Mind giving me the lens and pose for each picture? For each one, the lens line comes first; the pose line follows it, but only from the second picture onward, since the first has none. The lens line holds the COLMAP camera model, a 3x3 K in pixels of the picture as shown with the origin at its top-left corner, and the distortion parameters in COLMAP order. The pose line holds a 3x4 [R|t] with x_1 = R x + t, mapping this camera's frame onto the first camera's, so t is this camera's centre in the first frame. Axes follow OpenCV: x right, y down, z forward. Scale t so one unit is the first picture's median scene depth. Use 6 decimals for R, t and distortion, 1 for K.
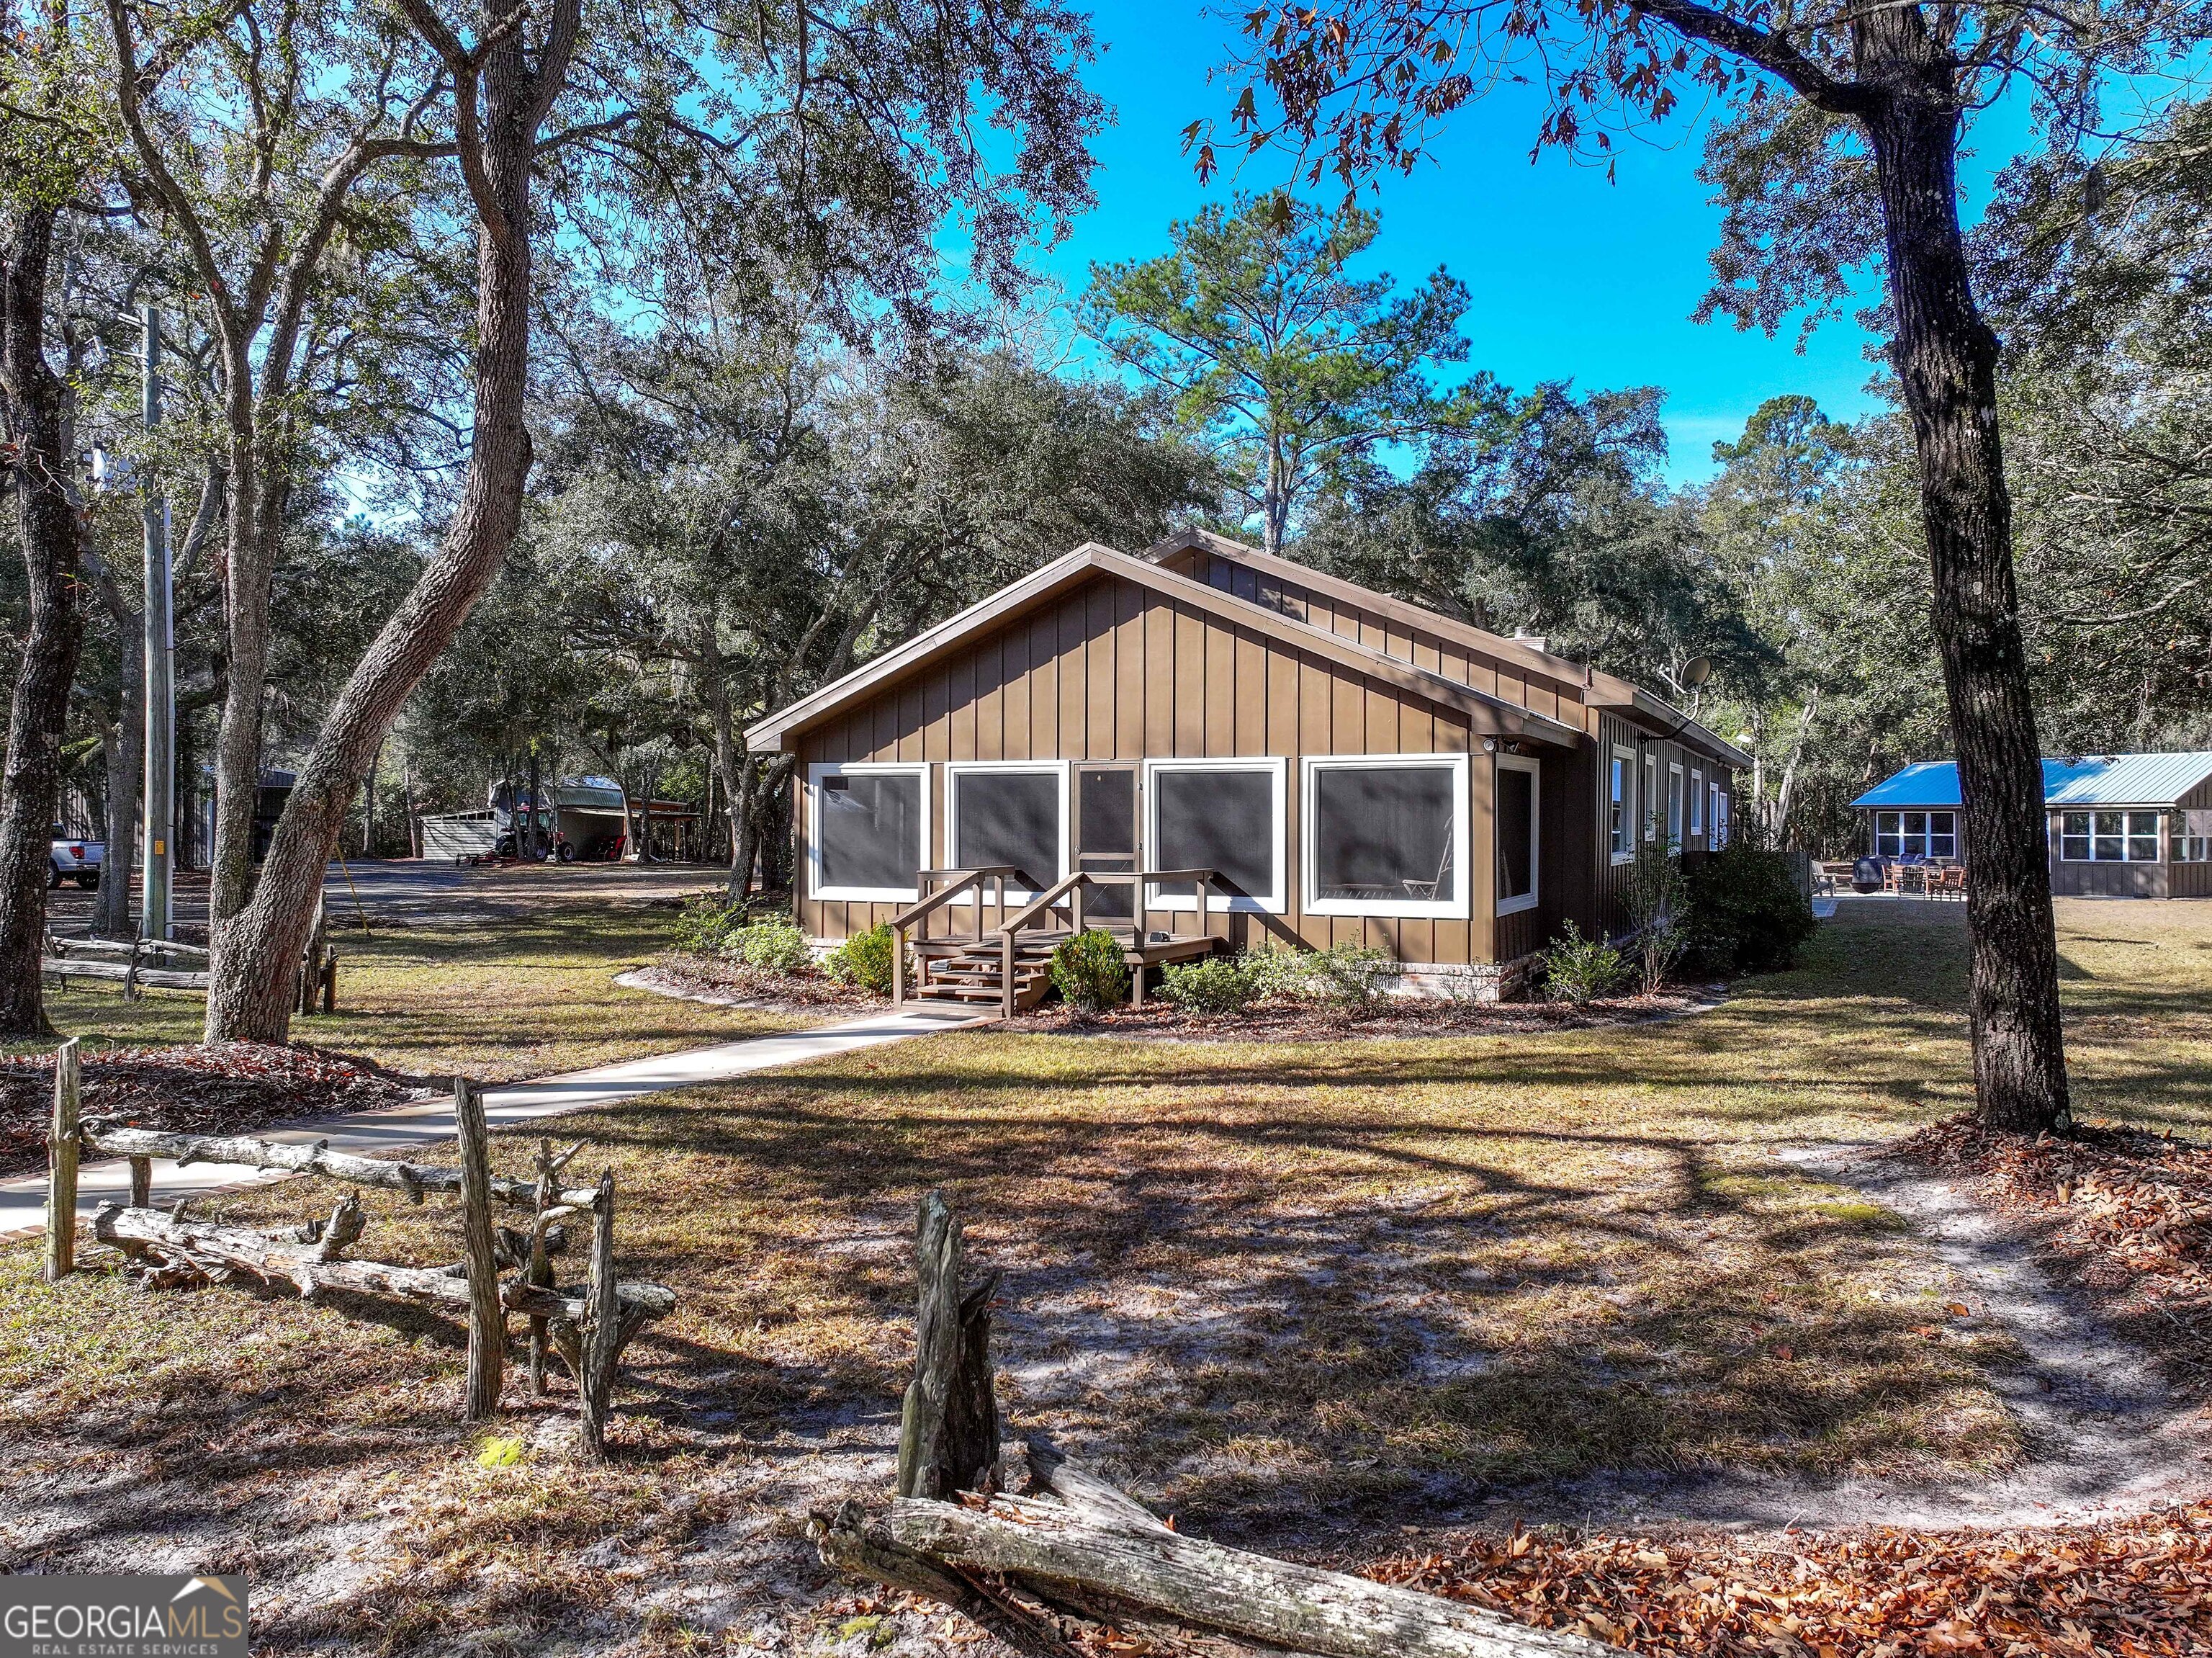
lens RADIAL K [[1554.0, 0, 1106.5], [0, 1554.0, 829.3], [0, 0, 1]] dist [0.030932, -0.009625]
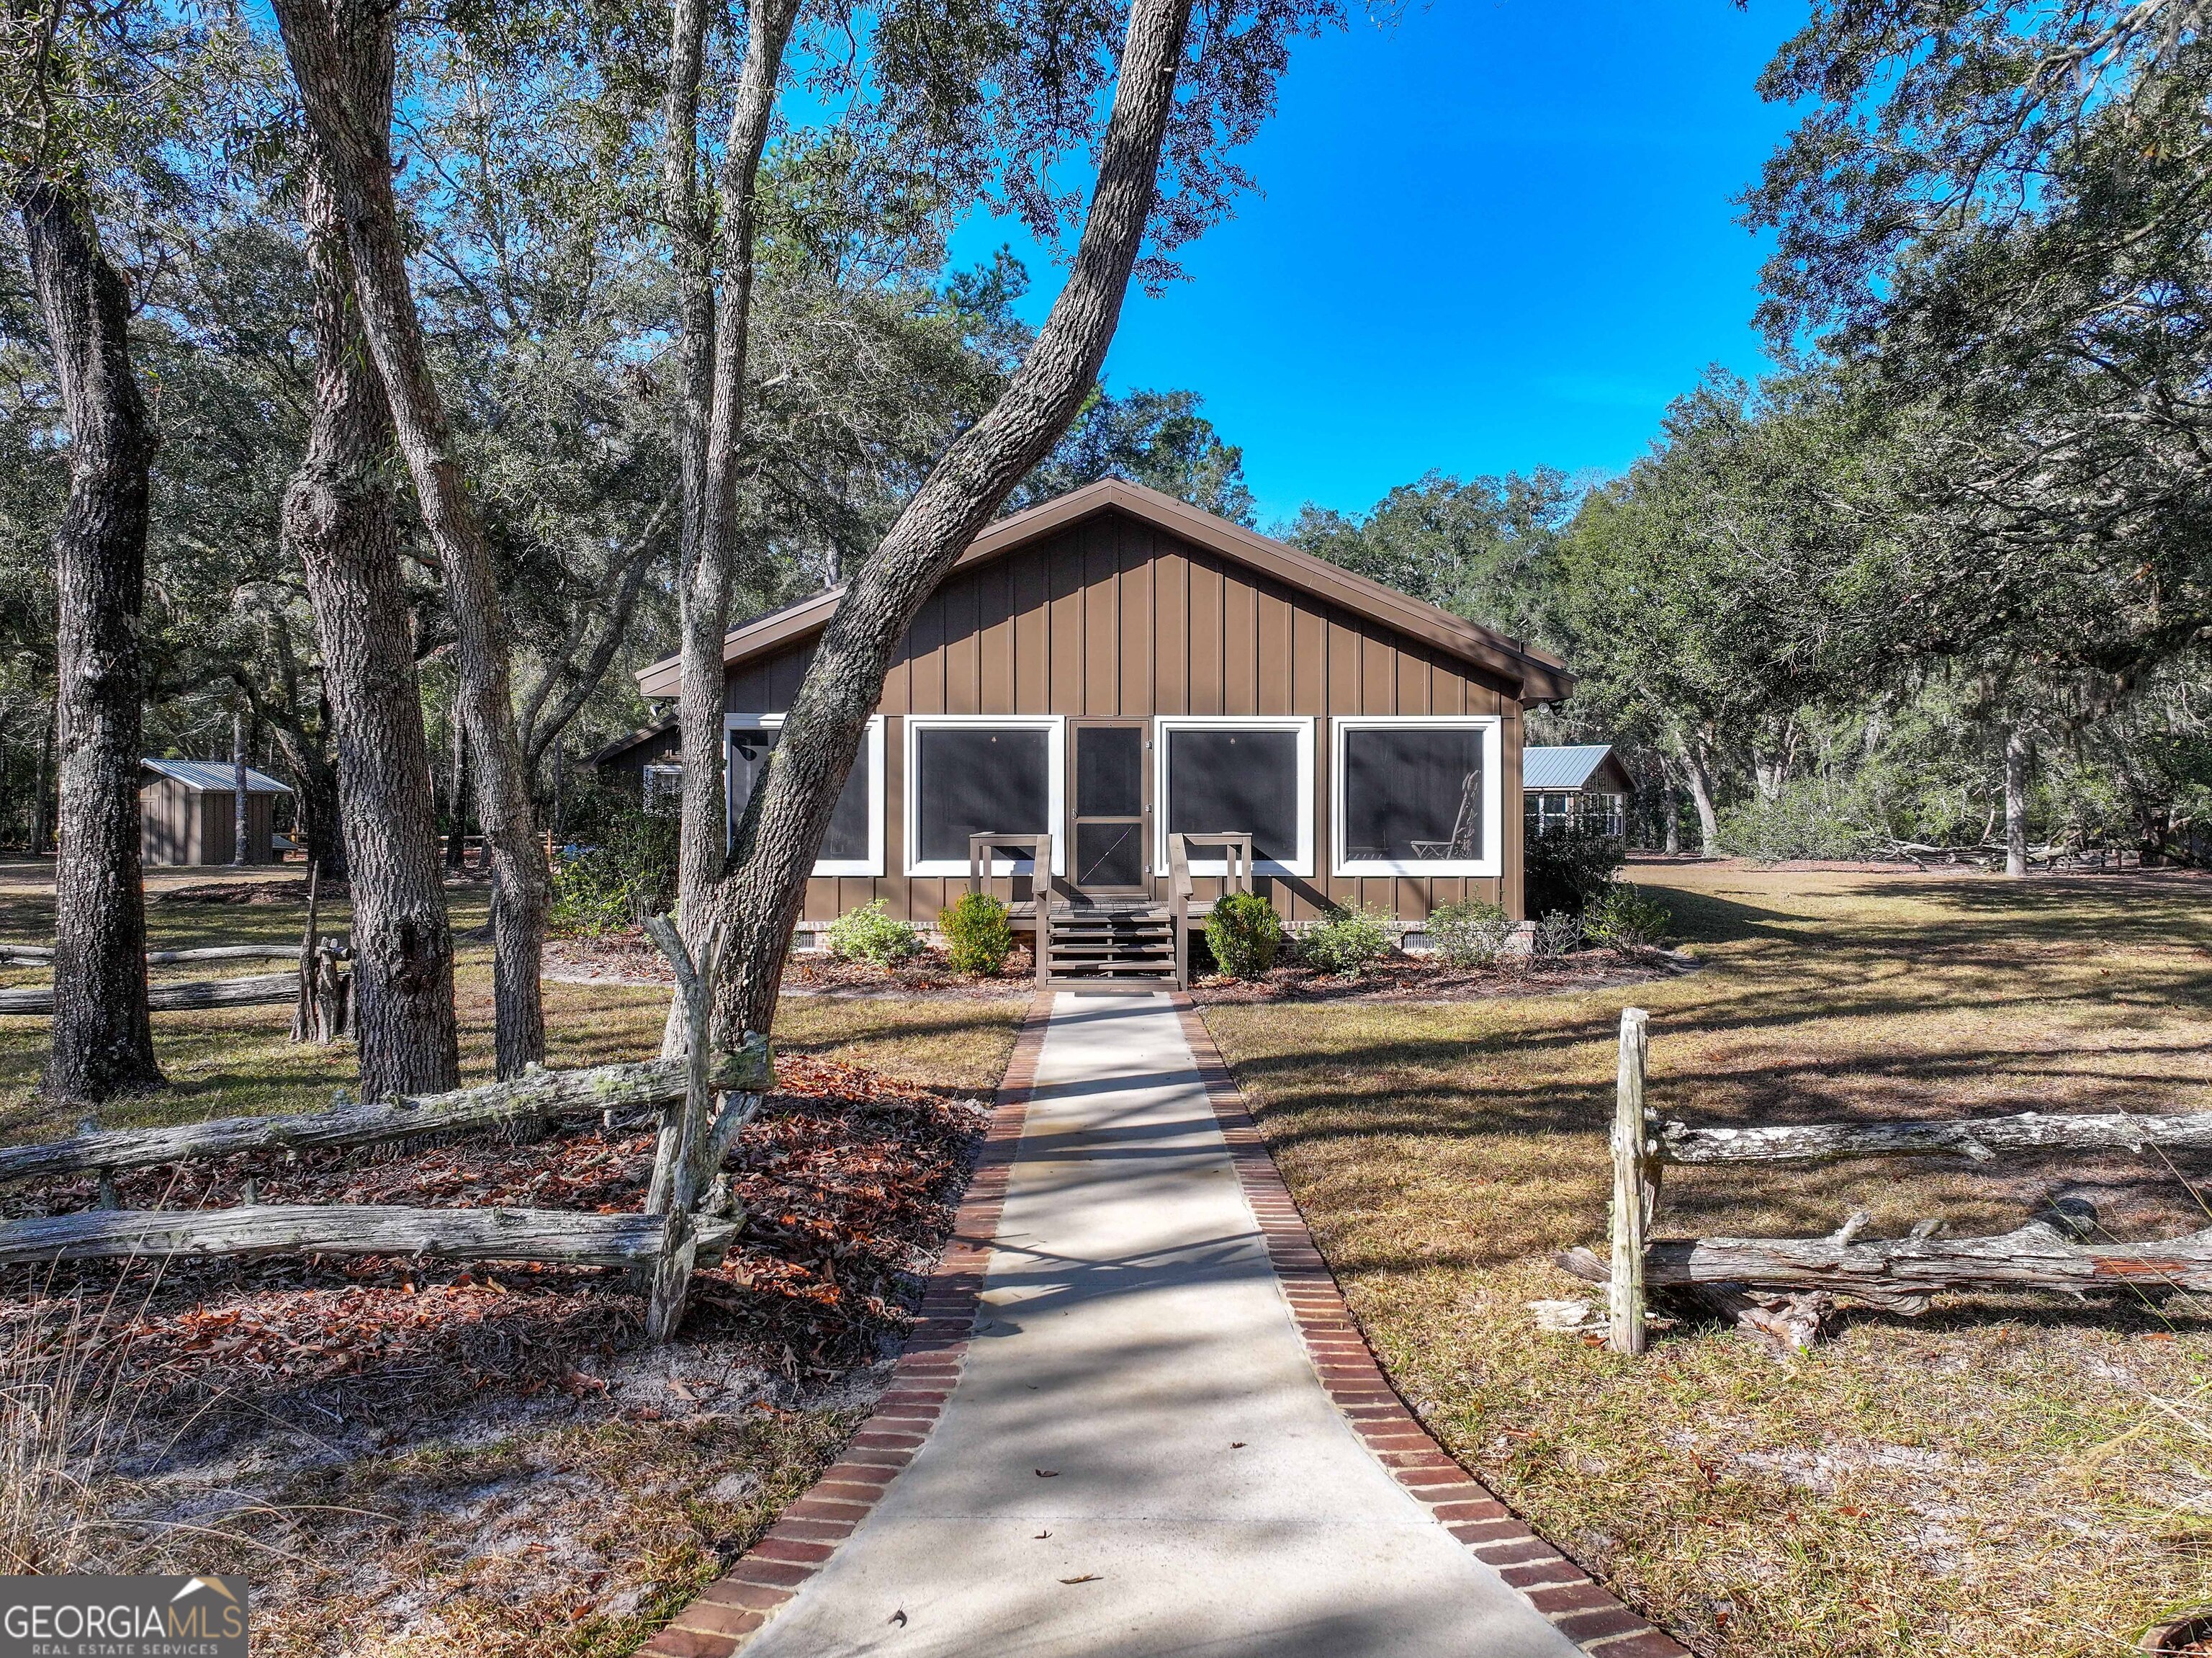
lens RADIAL K [[1554.0, 0, 1106.4], [0, 1554.0, 834.4], [0, 0, 1]] dist [0.030932, -0.009625]
pose [[0.898097, -0.006114, 0.439754, -0.431438], [0.001332, 0.999937, 0.011181, 0.016426], [-0.439795, -0.009456, 0.898049, 0.175654]]
